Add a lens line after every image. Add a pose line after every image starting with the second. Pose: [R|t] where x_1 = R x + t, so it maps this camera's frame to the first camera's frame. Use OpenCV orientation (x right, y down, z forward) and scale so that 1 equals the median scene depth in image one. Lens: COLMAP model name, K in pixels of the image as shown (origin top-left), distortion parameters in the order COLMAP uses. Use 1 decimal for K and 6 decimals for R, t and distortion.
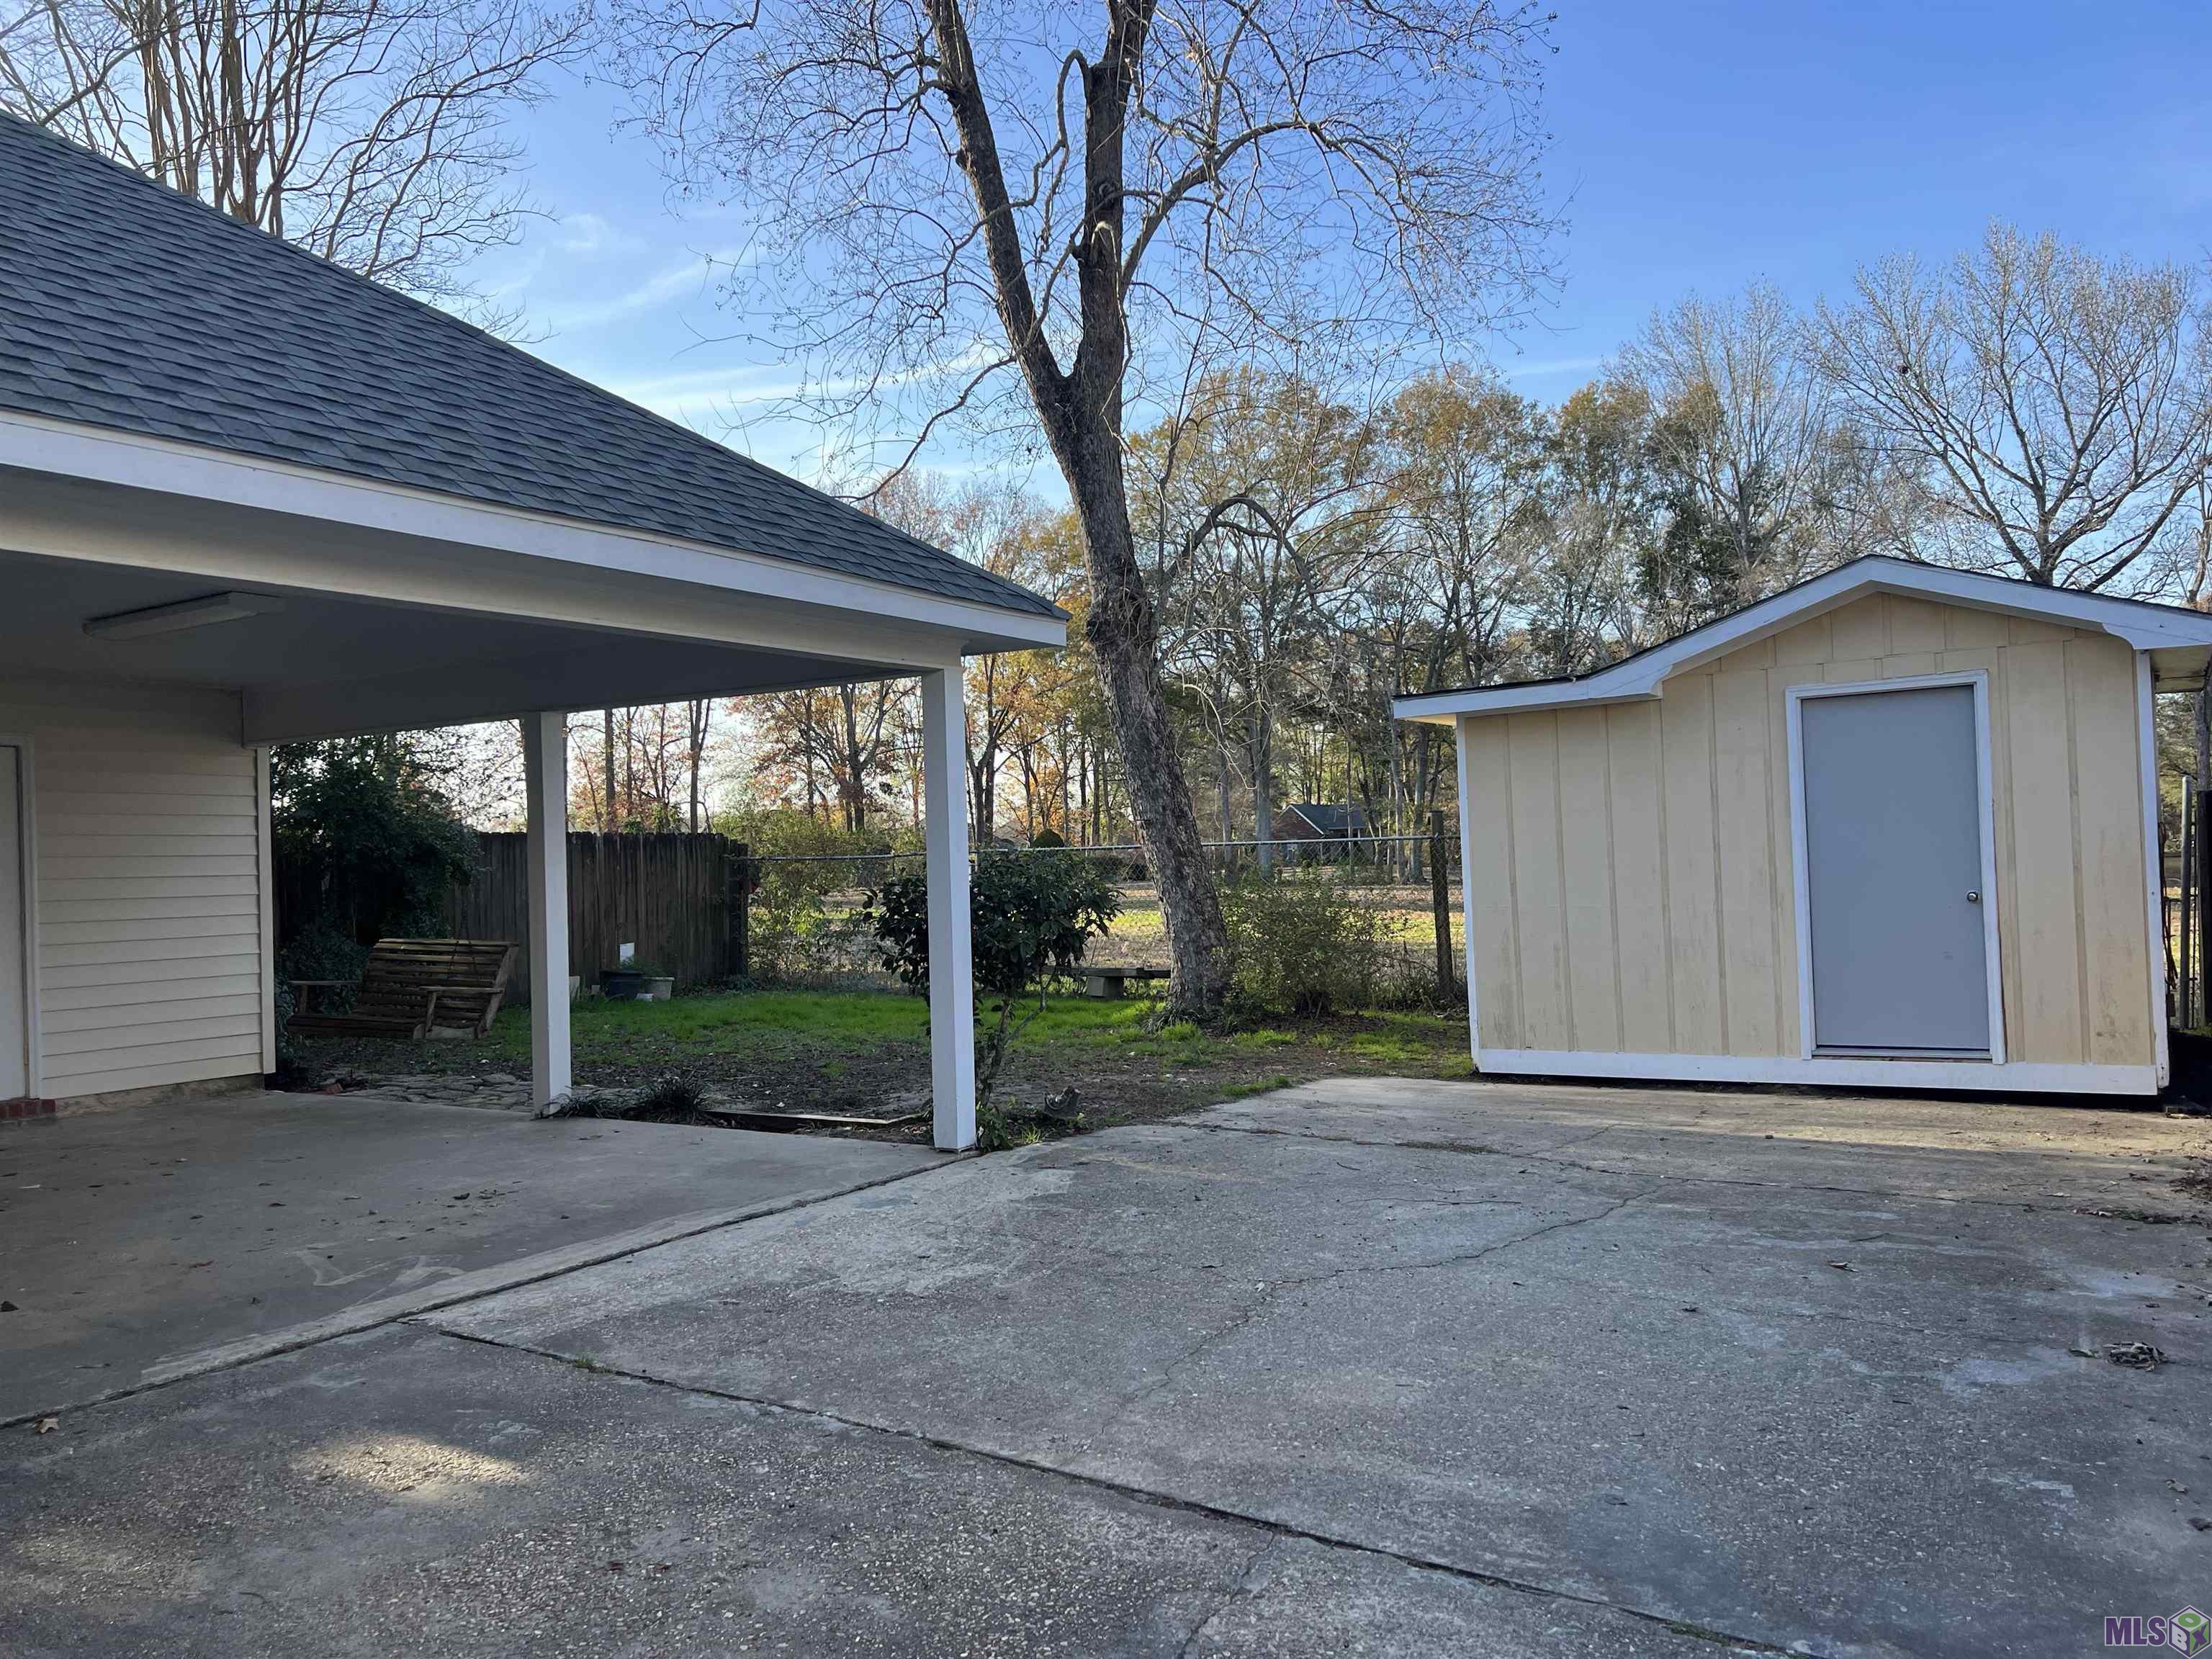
lens RADIAL K [[1676.4, 0, 1115.3], [0, 1676.4, 857.3], [0, 0, 1]] dist [0.027019, -0.010137]
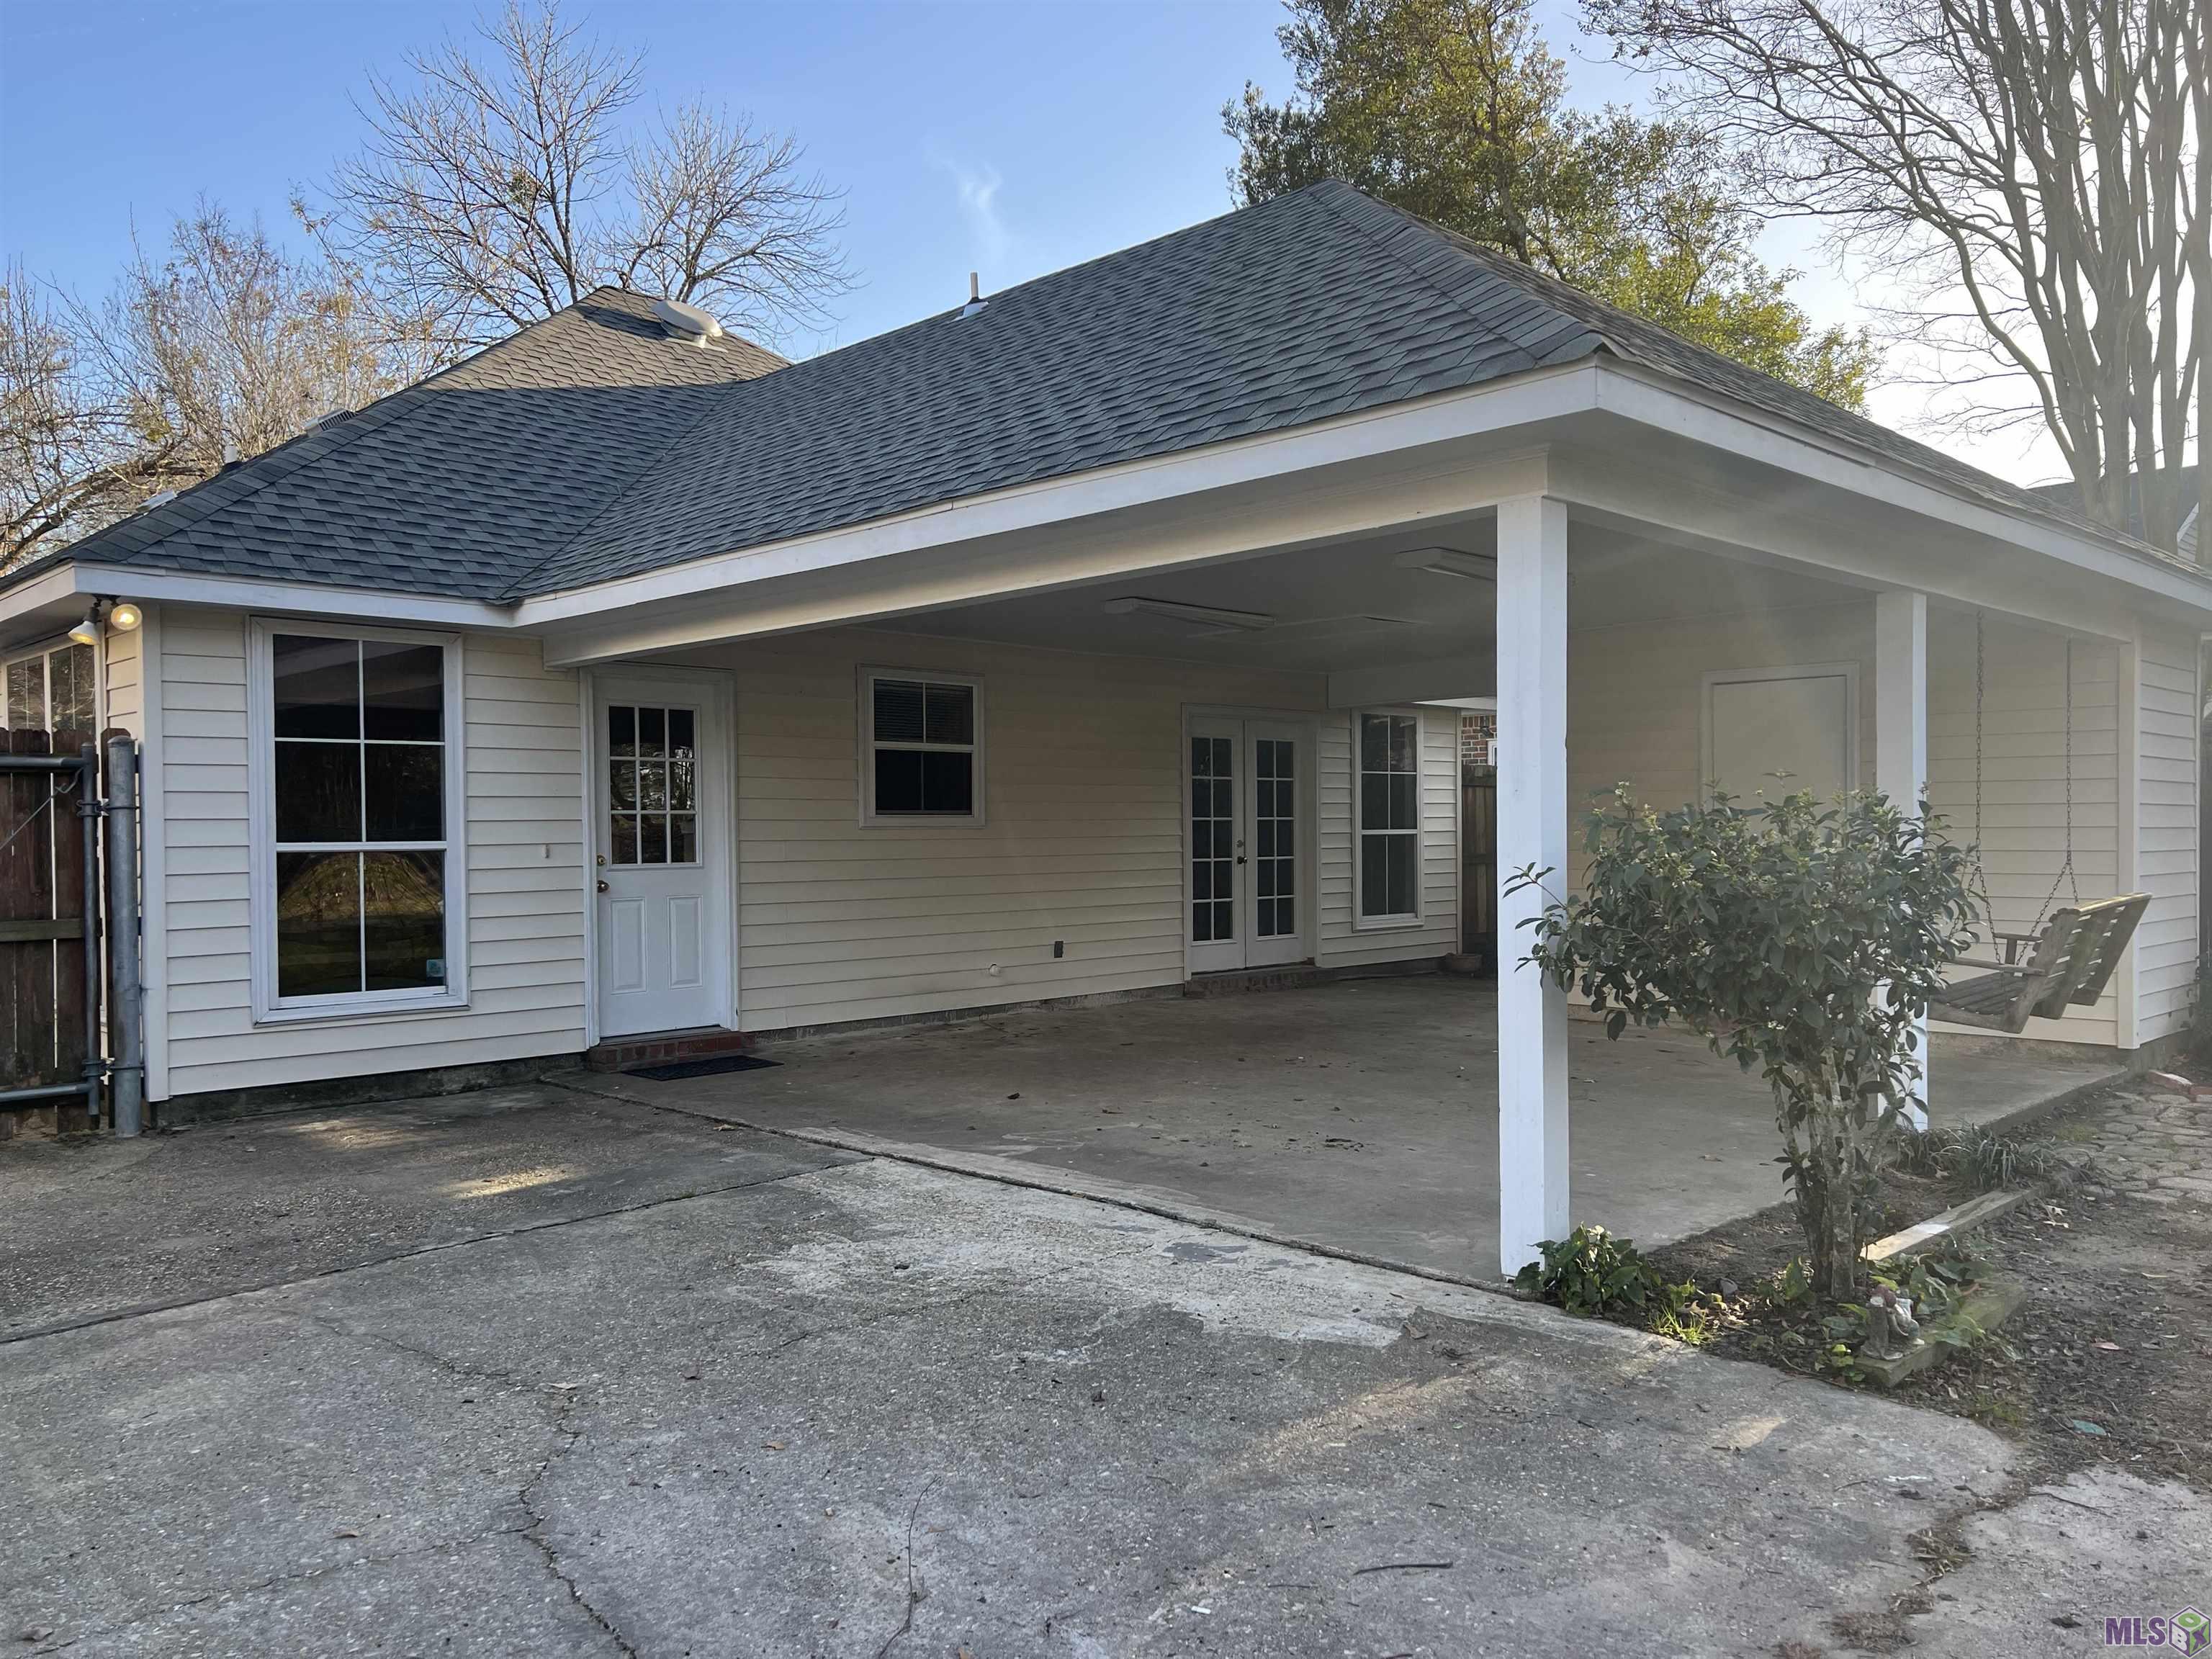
lens RADIAL K [[1650.0, 0, 1107.6], [0, 1650.0, 877.9], [0, 0, 1]] dist [0.069352, -0.076028]
pose [[-0.223467, 0.063430, -0.972645, 0.706459], [0.016994, 0.997982, 0.061178, -0.020096], [0.974563, -0.002858, -0.224094, 1.307239]]
